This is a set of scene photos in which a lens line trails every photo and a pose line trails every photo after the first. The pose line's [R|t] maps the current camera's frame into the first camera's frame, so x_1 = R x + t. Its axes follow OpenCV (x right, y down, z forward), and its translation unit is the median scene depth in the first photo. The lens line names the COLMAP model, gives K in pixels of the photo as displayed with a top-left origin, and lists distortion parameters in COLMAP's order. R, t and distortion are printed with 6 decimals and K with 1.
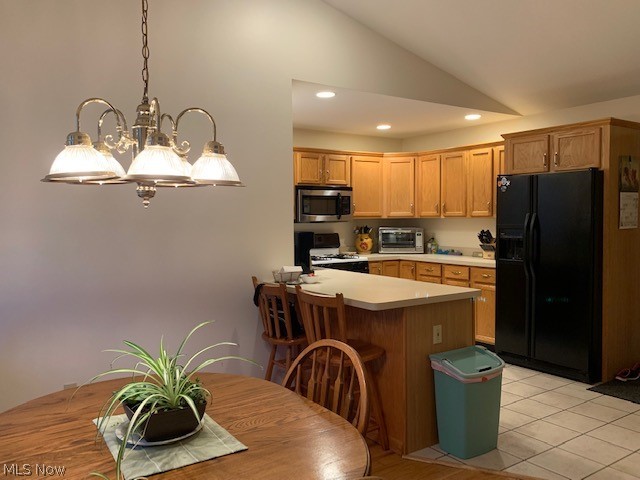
lens RADIAL K [[526.0, 0, 308.4], [0, 526.0, 237.6], [0, 0, 1]] dist [0.016141, -0.048758]
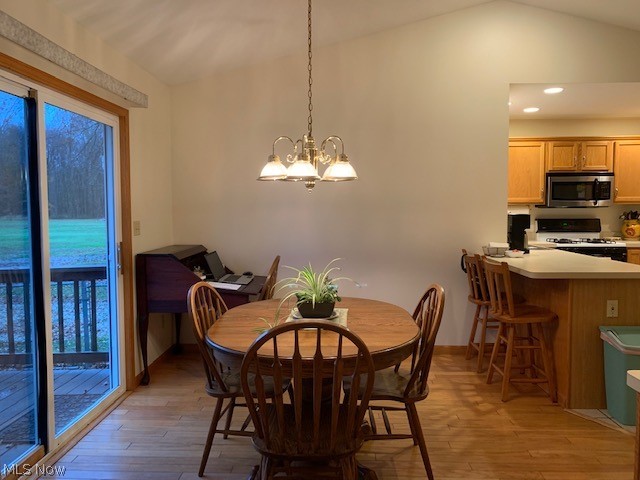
lens RADIAL K [[489.0, 0, 315.8], [0, 489.0, 231.2], [0, 0, 1]] dist [0.040494, -0.049341]
pose [[0.814605, 0.035913, -0.578903, 0.229901], [-0.026964, 0.999347, 0.024053, 0.011547], [0.579389, -0.003984, 0.815041, -0.123781]]
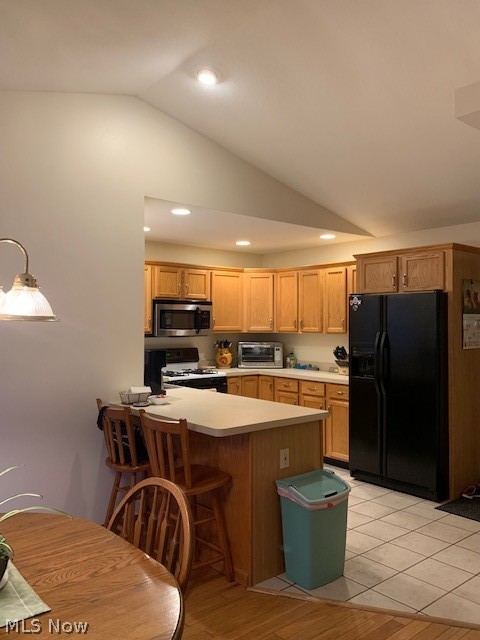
lens RADIAL K [[526.0, 0, 235.5], [0, 526.0, 311.2], [0, 0, 1]] dist [0.016141, -0.048758]
pose [[0.994315, 0.014802, 0.105447, 0.031822], [-0.008069, 0.997917, -0.064003, -0.019499], [-0.106174, 0.062788, 0.992363, 0.009760]]
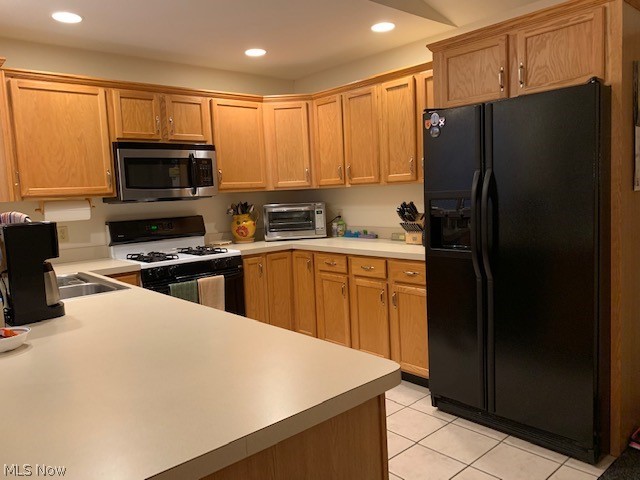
lens RADIAL K [[489.0, 0, 321.3], [0, 489.0, 240.8], [0, 0, 1]] dist [0.040494, -0.049341]
pose [[0.988476, -0.052356, 0.142038, 0.167614], [0.044255, 0.997240, 0.059607, -0.008413], [-0.144767, -0.052634, 0.988065, 0.492177]]
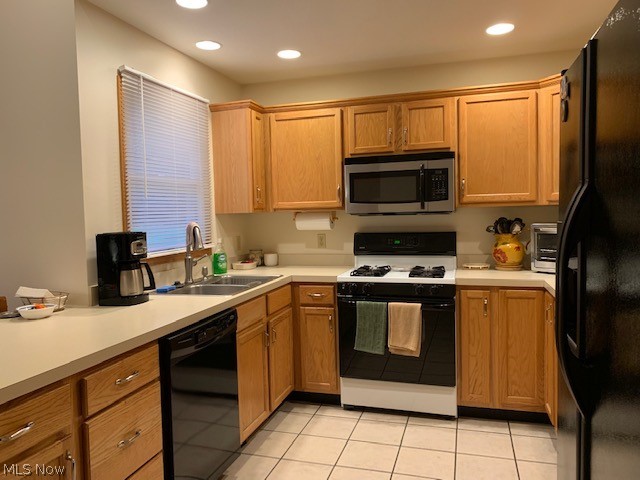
lens RADIAL K [[489.0, 0, 314.8], [0, 489.0, 240.8], [0, 0, 1]] dist [0.040494, -0.049341]
pose [[0.639454, 0.036548, -0.767960, 0.545139], [-0.014073, 0.999259, 0.035837, -0.022756], [0.768700, -0.012109, 0.639495, 0.742874]]
